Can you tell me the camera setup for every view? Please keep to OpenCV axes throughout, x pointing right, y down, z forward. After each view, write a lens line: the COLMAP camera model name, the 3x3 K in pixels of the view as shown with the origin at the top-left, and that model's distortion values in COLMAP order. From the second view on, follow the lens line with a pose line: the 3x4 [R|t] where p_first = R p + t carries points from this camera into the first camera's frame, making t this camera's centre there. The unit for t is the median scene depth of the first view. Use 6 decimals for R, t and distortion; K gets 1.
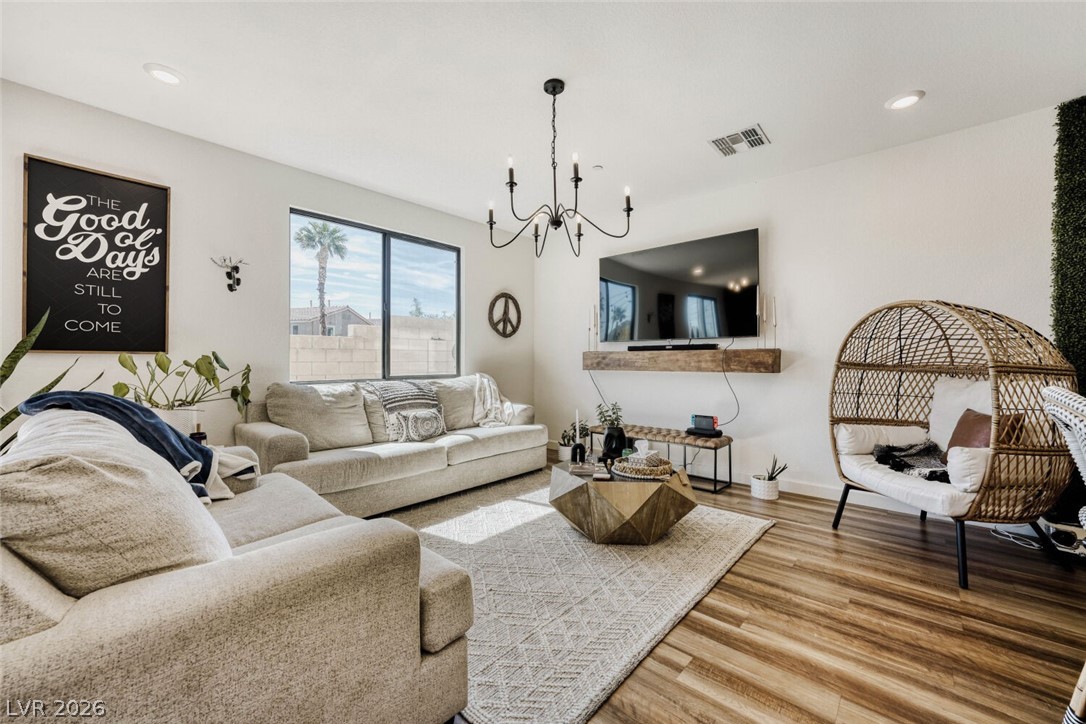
lens RADIAL K [[423.1, 0, 540.1], [0, 423.1, 358.7], [0, 0, 1]] dist [-0.006976, 0.001995]
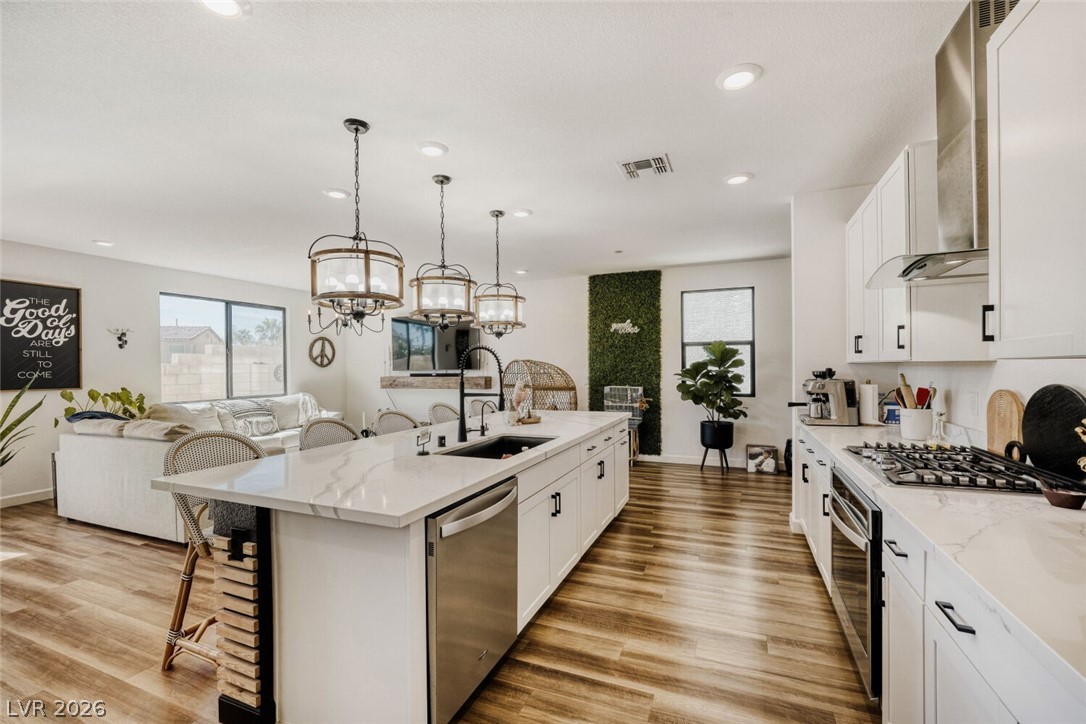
lens RADIAL K [[423.1, 0, 581.6], [0, 423.1, 376.9], [0, 0, 1]] dist [-0.006976, 0.001995]
pose [[0.900938, -0.008774, 0.433859, 0.183456], [-0.001525, 0.999725, 0.023385, -0.106145], [-0.433945, -0.021730, 0.900677, -1.419138]]
